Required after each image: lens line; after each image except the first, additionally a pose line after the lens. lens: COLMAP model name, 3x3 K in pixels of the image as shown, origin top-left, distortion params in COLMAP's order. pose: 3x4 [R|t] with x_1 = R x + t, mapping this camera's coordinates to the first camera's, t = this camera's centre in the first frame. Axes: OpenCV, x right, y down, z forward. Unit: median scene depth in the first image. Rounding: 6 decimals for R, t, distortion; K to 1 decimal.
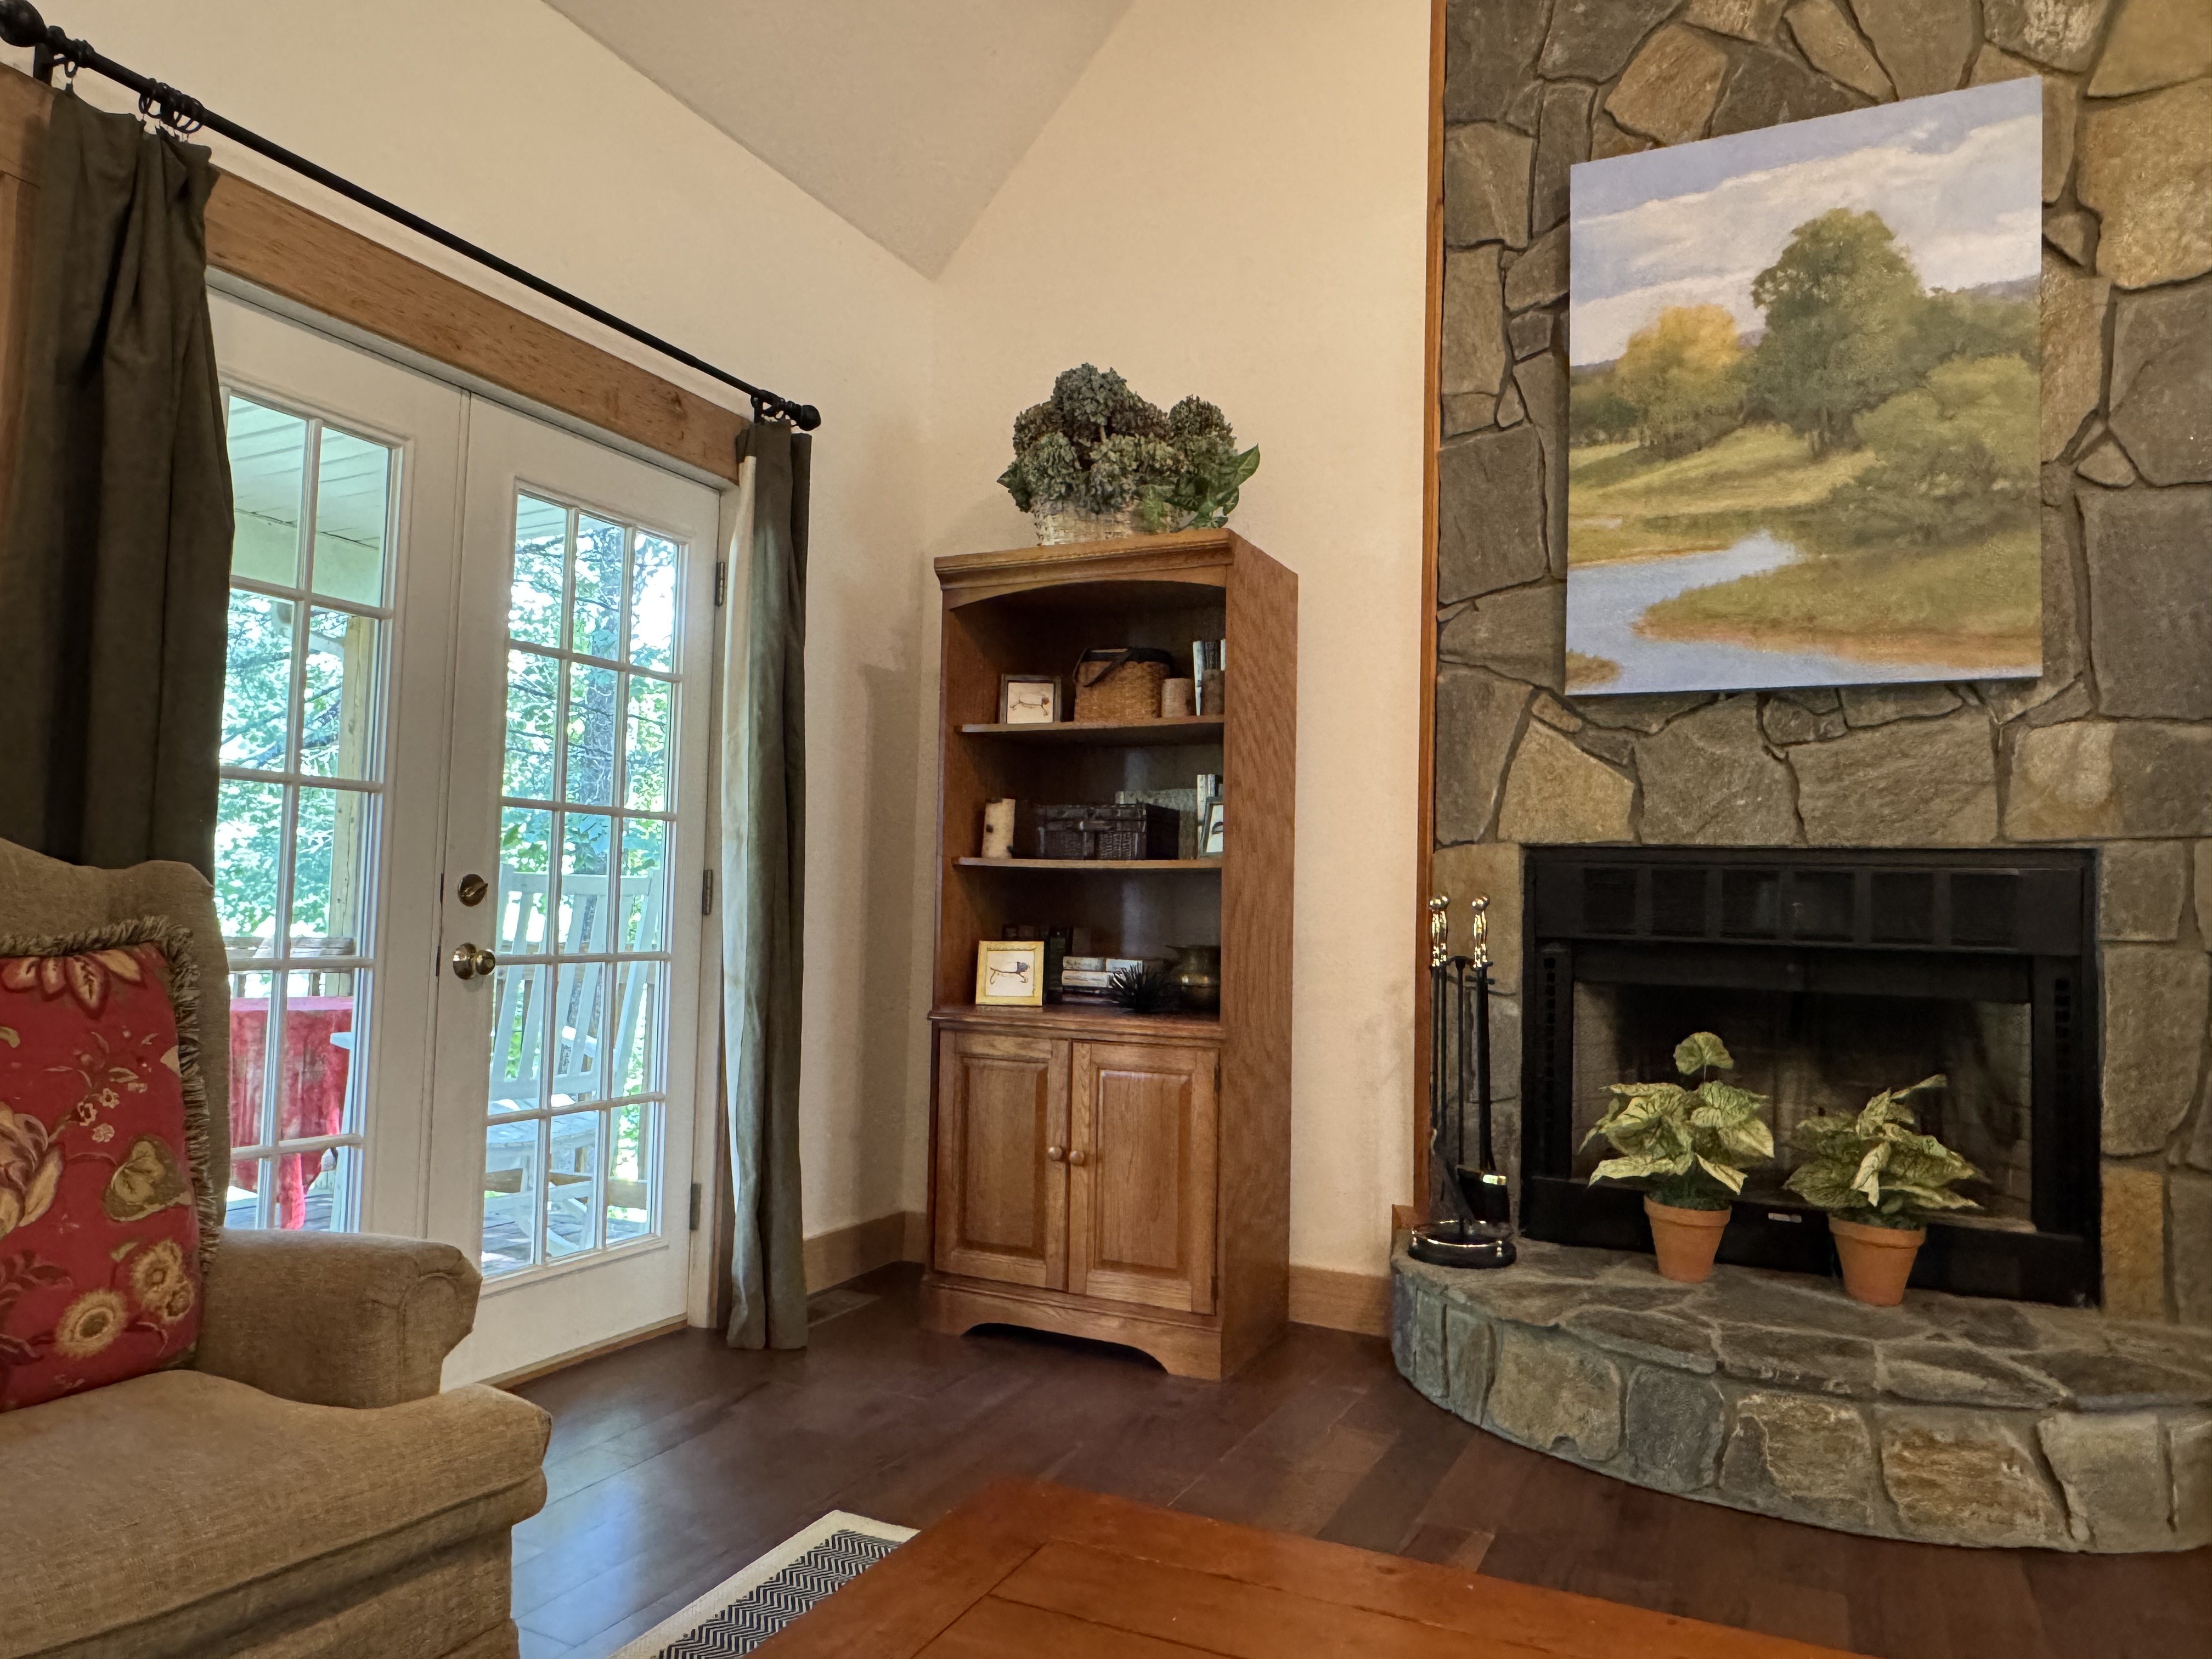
lens RADIAL K [[1460.4, 0, 1110.2], [0, 1460.4, 833.4], [0, 0, 1]] dist [-0.004709, 0.007248]
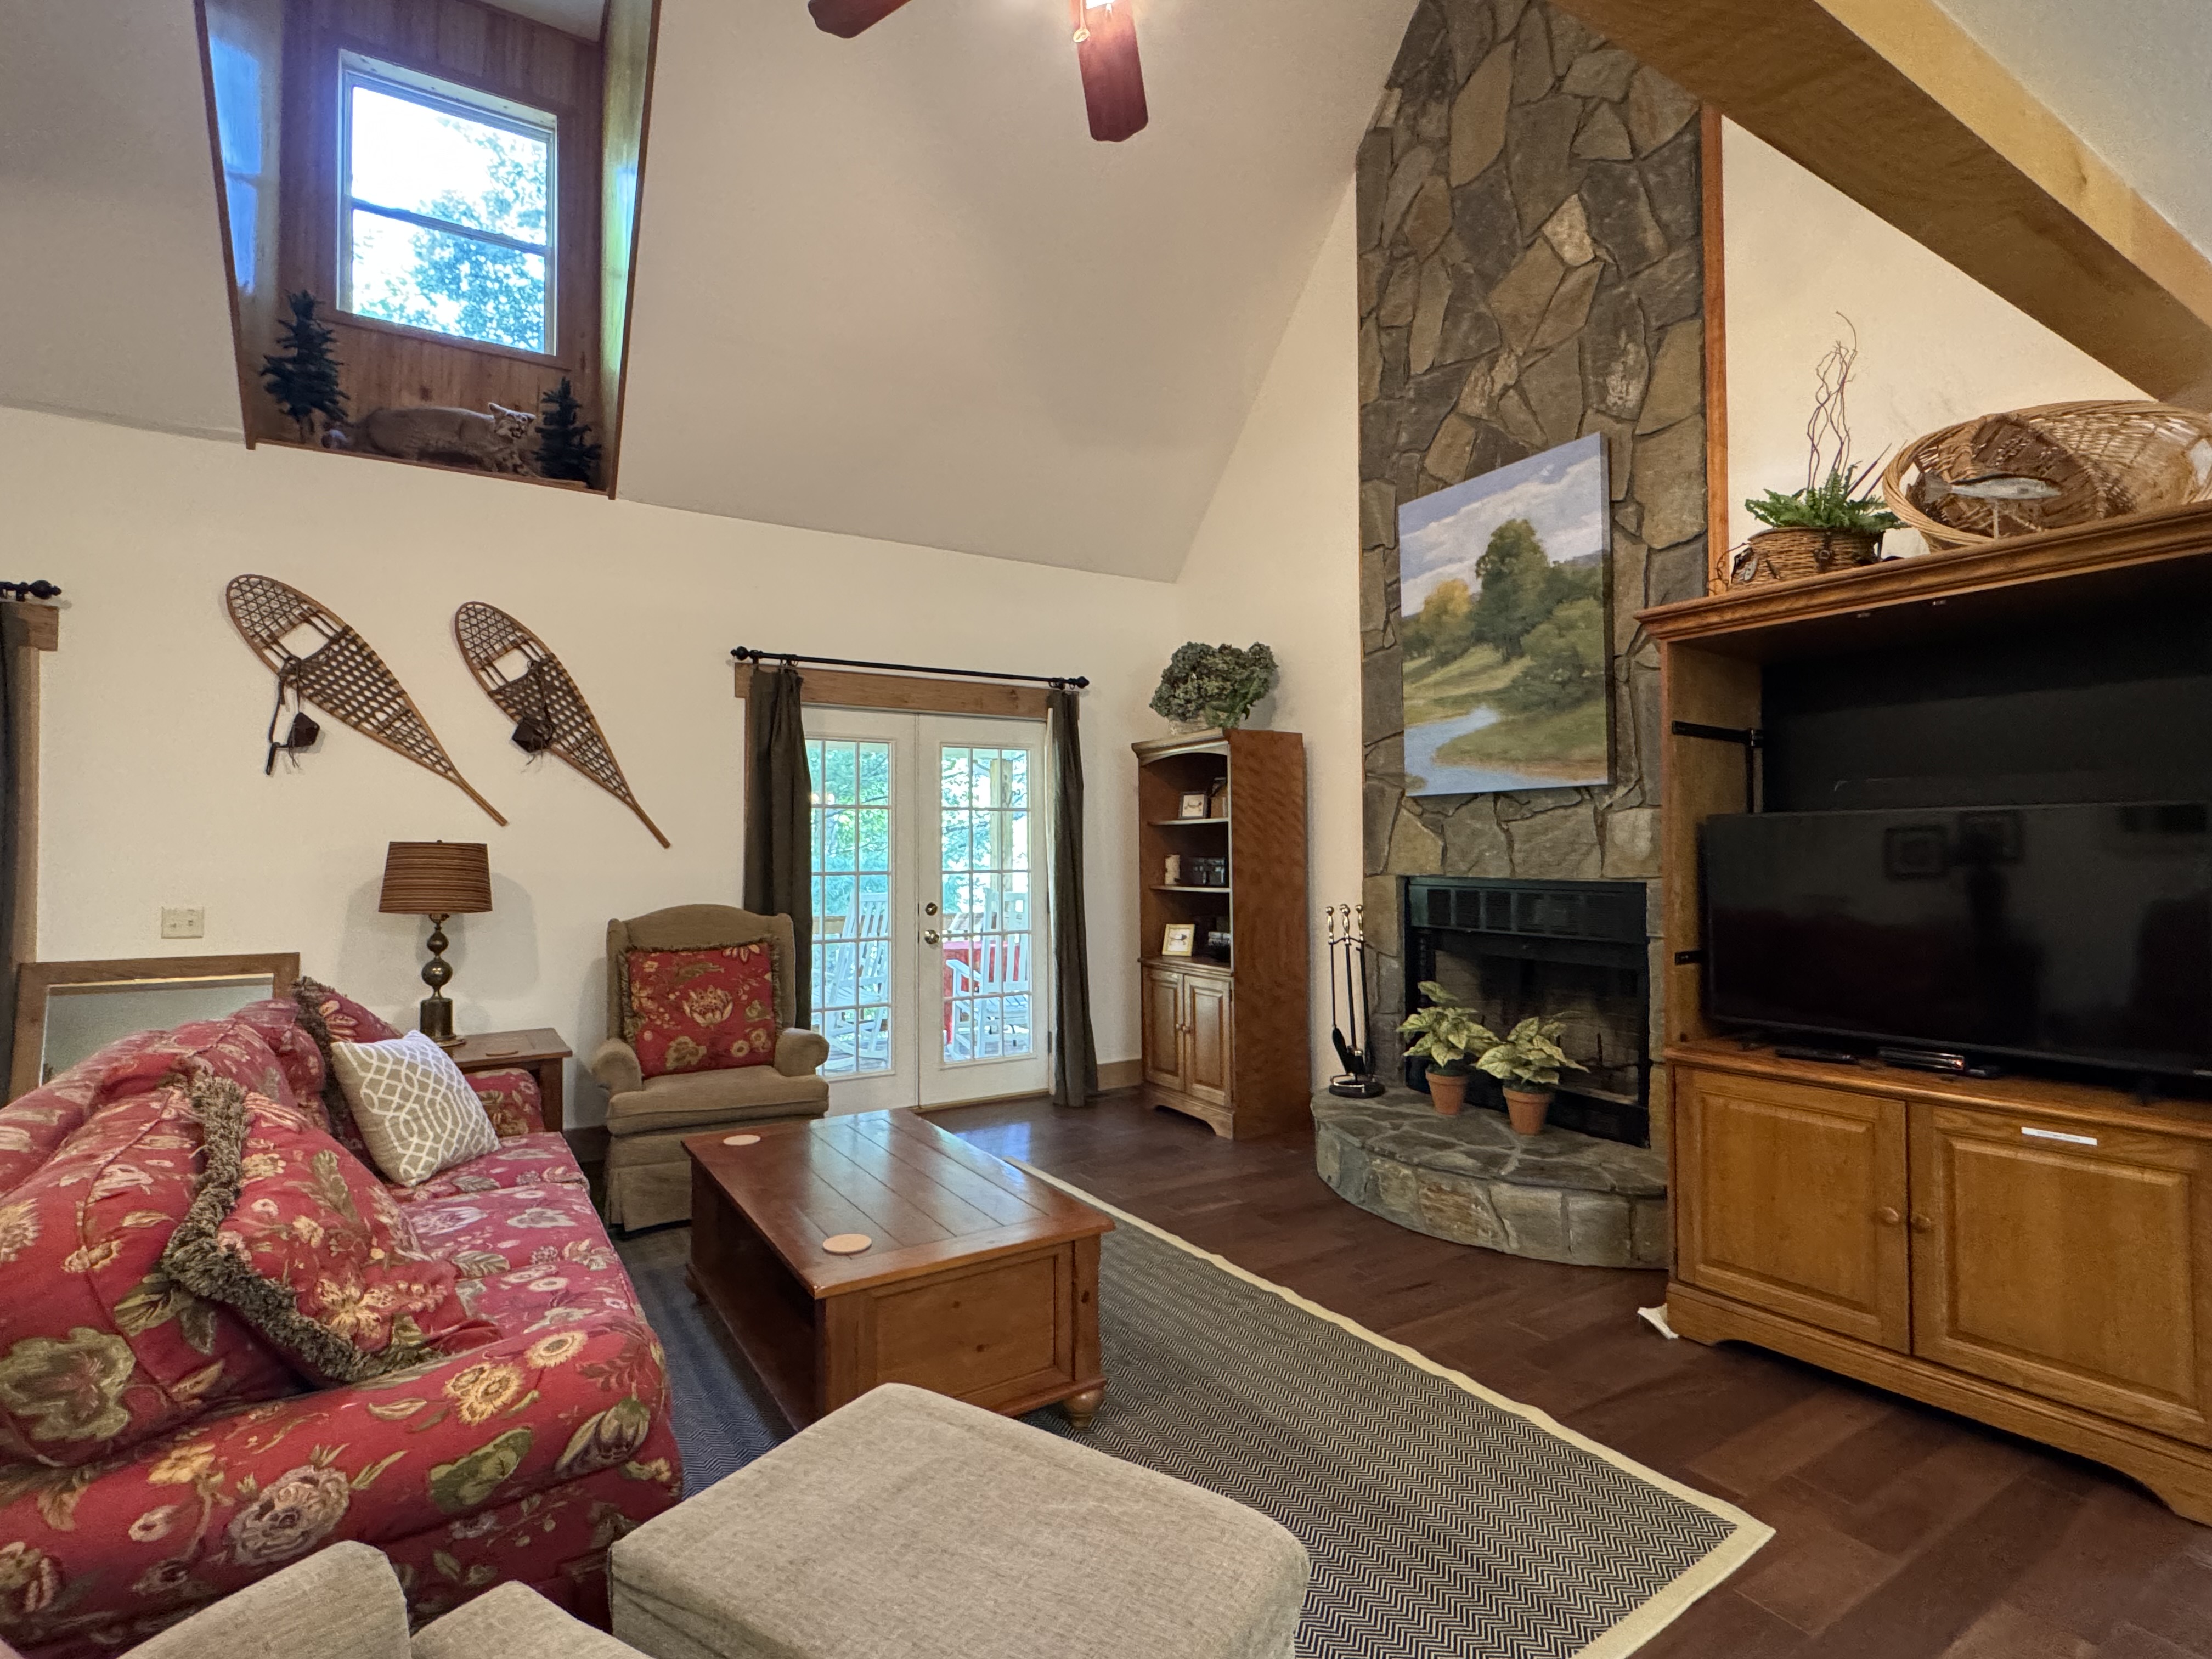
lens RADIAL K [[1054.0, 0, 1101.8], [0, 1054.0, 832.8], [0, 0, 1]] dist [-0.005730, 0.000796]
pose [[0.840301, -0.040793, -0.540583, 0.744807], [0.056551, 0.998321, 0.012569, -0.091803], [0.539162, -0.041132, 0.841197, -0.349019]]
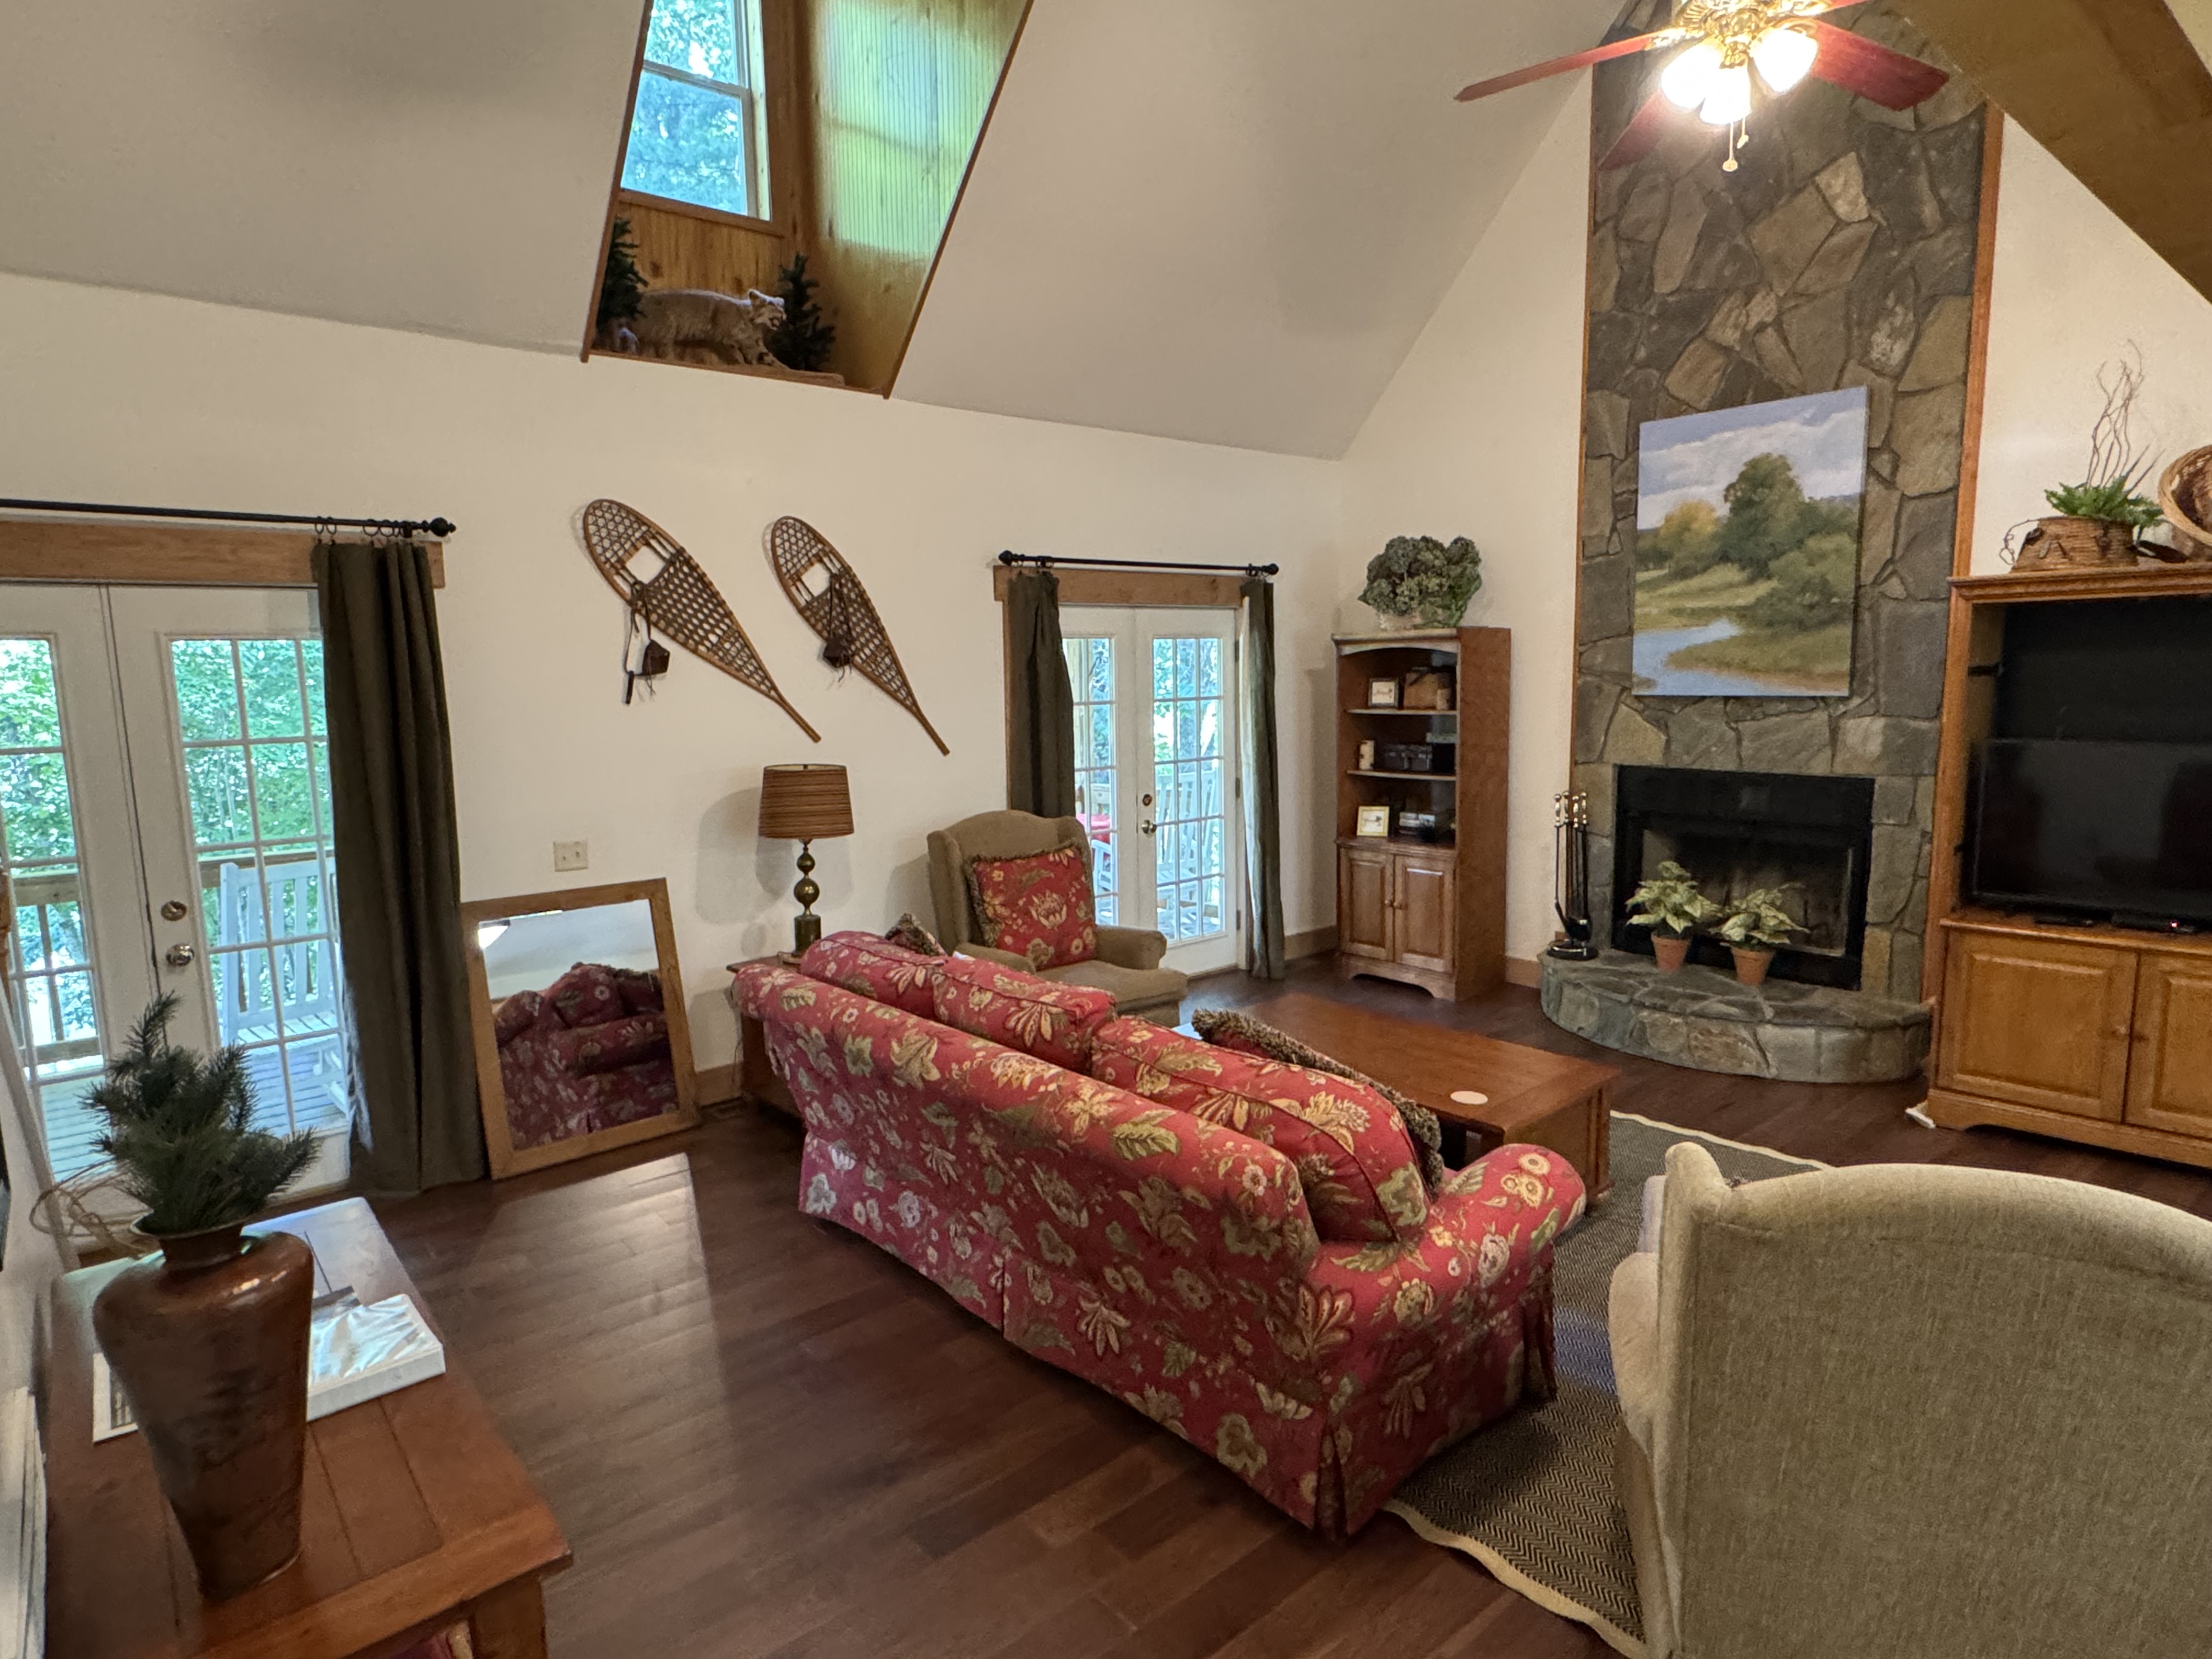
lens RADIAL K [[1228.3, 0, 1102.6], [0, 1228.3, 839.3], [0, 0, 1]] dist [-0.003152, 0.000635]
pose [[0.914665, 0.011314, -0.404054, 0.348607], [0.065737, 0.982137, 0.176311, -0.261975], [0.398831, -0.187826, 0.897583, -0.936951]]
